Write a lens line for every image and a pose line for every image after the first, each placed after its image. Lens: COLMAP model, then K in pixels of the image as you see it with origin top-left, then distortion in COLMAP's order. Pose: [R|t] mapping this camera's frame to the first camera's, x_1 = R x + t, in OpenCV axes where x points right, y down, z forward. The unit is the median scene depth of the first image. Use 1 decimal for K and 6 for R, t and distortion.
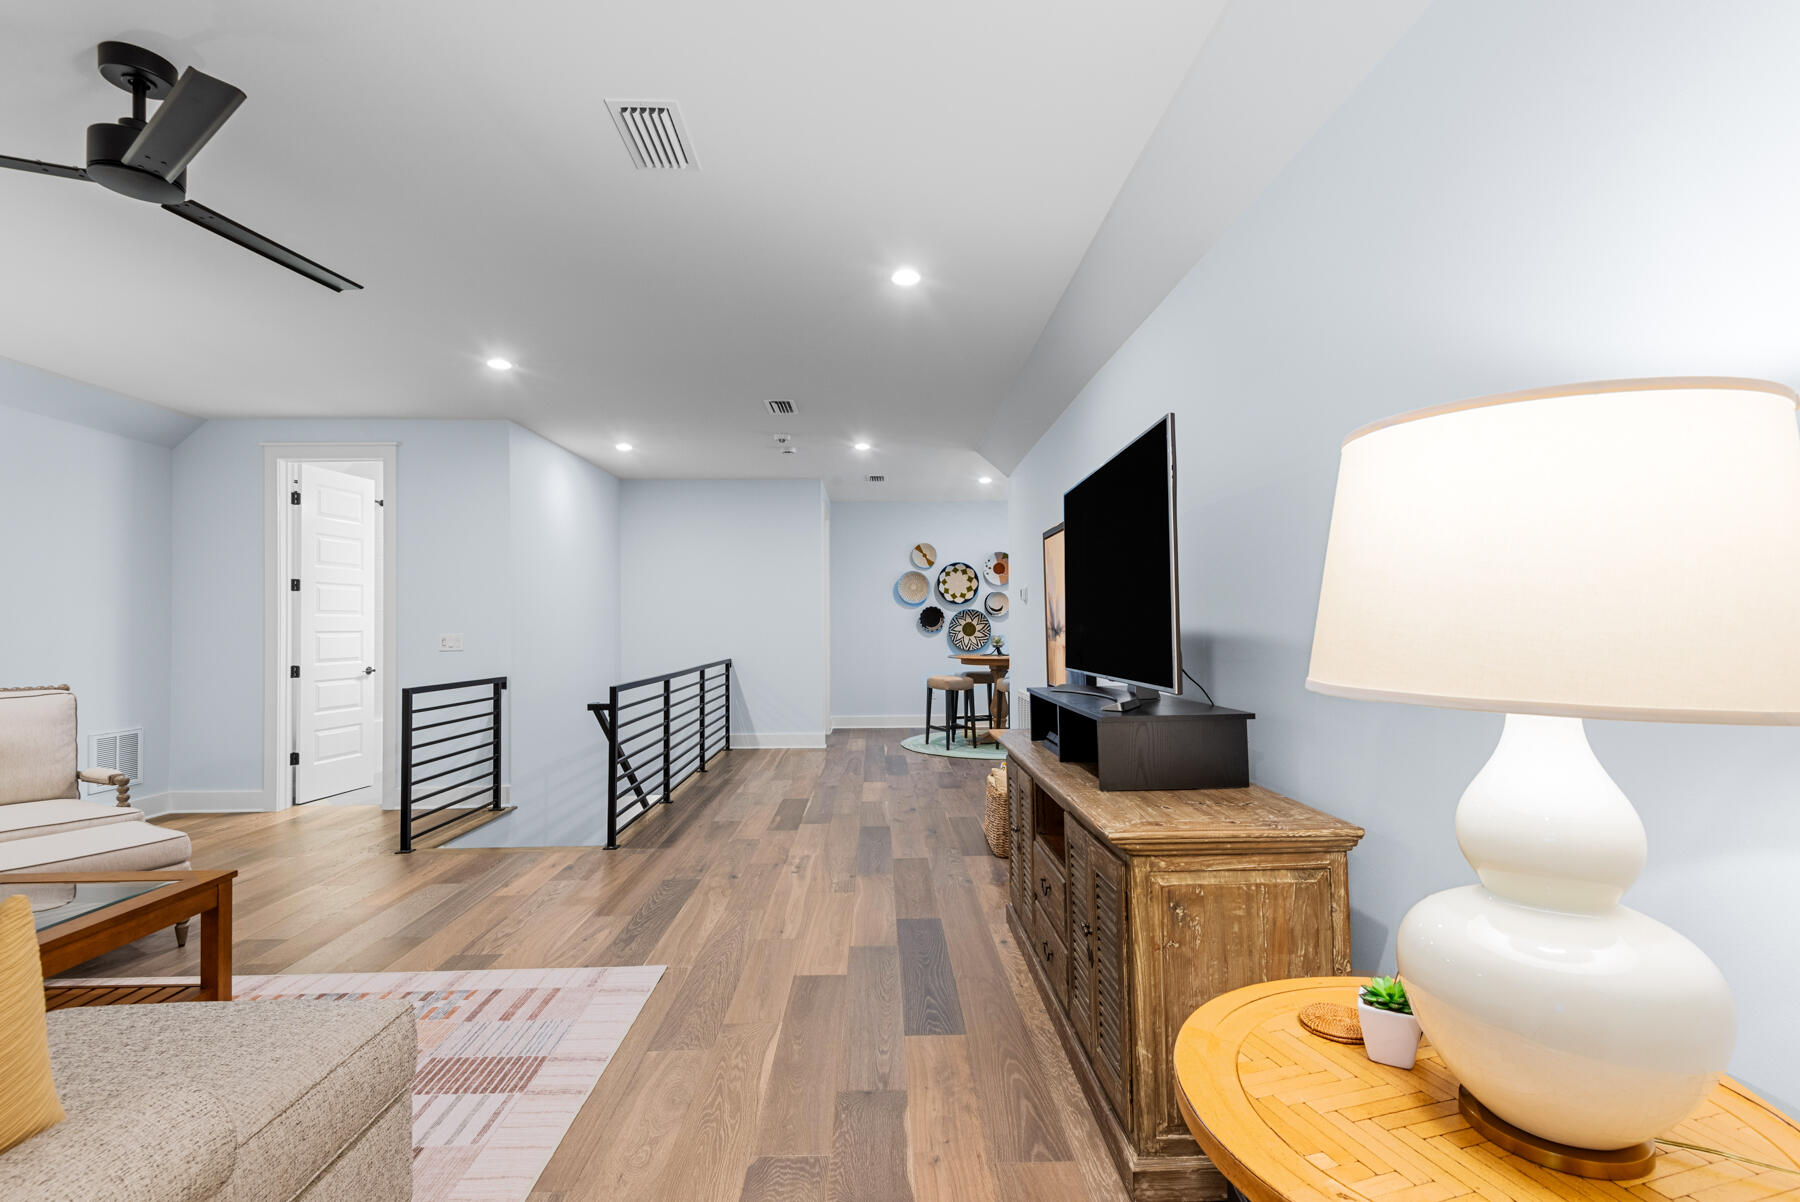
lens RADIAL K [[826.4, 0, 901.9], [0, 826.4, 602.1], [0, 0, 1]] dist [-0.001968, -0.004236]
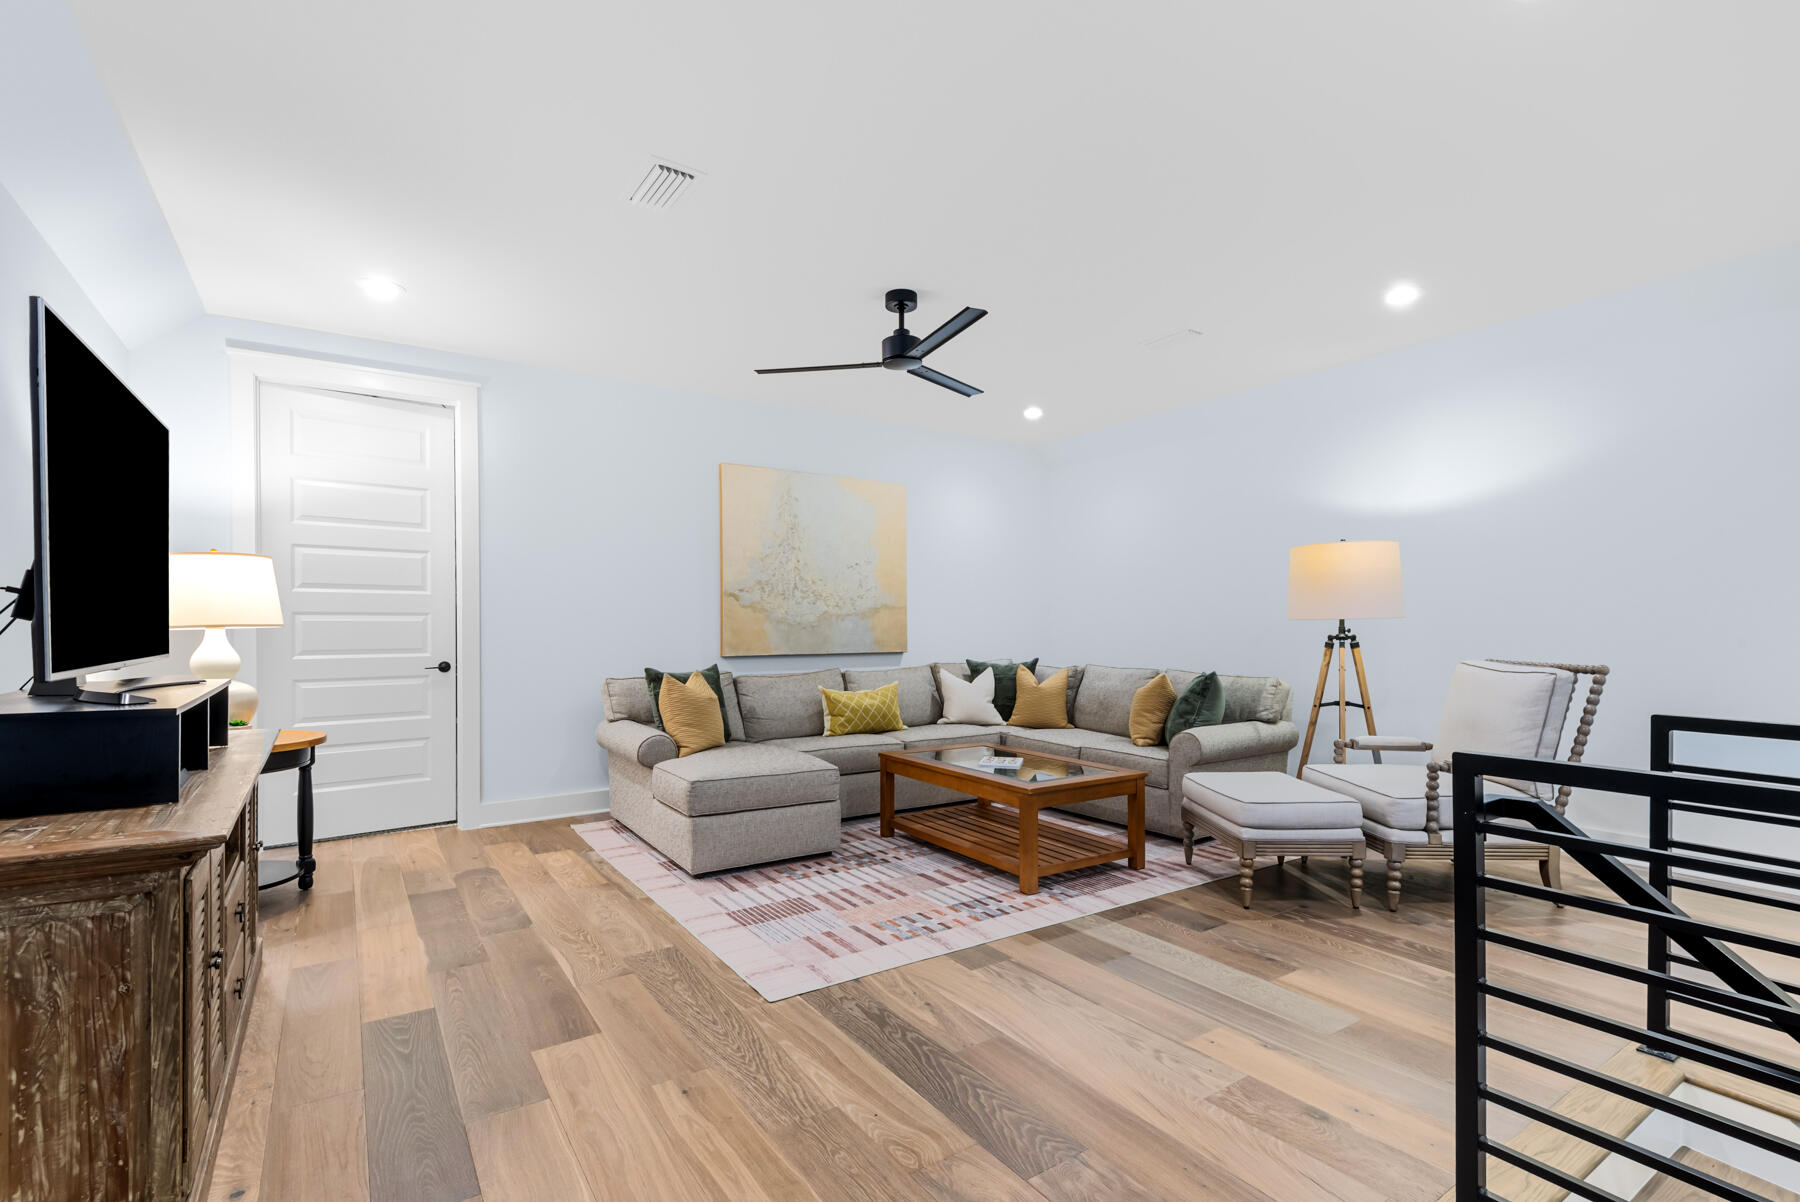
lens RADIAL K [[826.4, 0, 909.4], [0, 826.4, 649.5], [0, 0, 1]] dist [-0.001968, -0.004236]
pose [[-0.842047, 0.023834, -0.538878, 0.039903], [0.021341, 0.999713, 0.010868, 0.079580], [0.538983, -0.002349, -0.842314, 1.819226]]
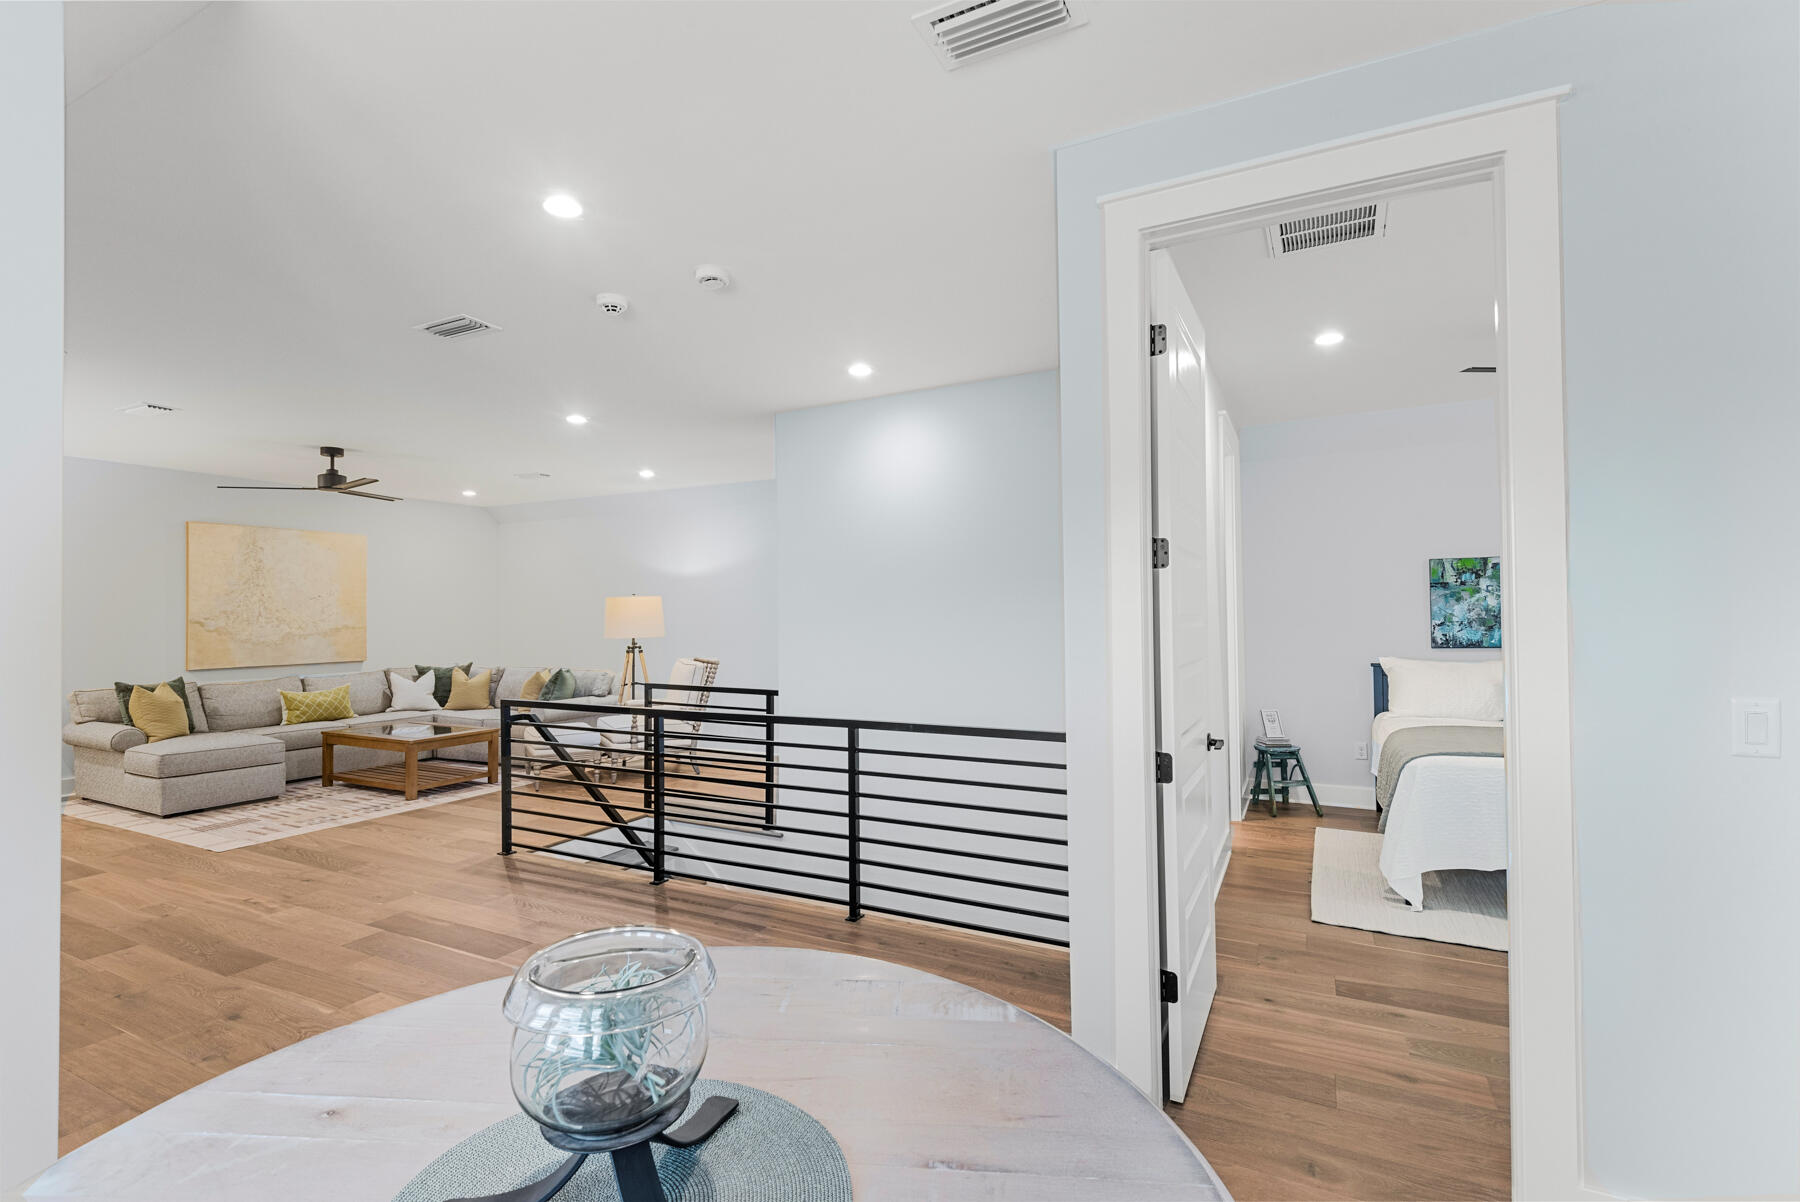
lens RADIAL K [[826.4, 0, 932.5], [0, 826.4, 600.1], [0, 0, 1]] dist [-0.001968, -0.004236]
pose [[-0.467350, -0.000908, -0.884072, 0.502770], [0.034812, 0.999205, -0.019429, 0.023563], [0.883387, -0.039856, -0.466947, 3.086442]]
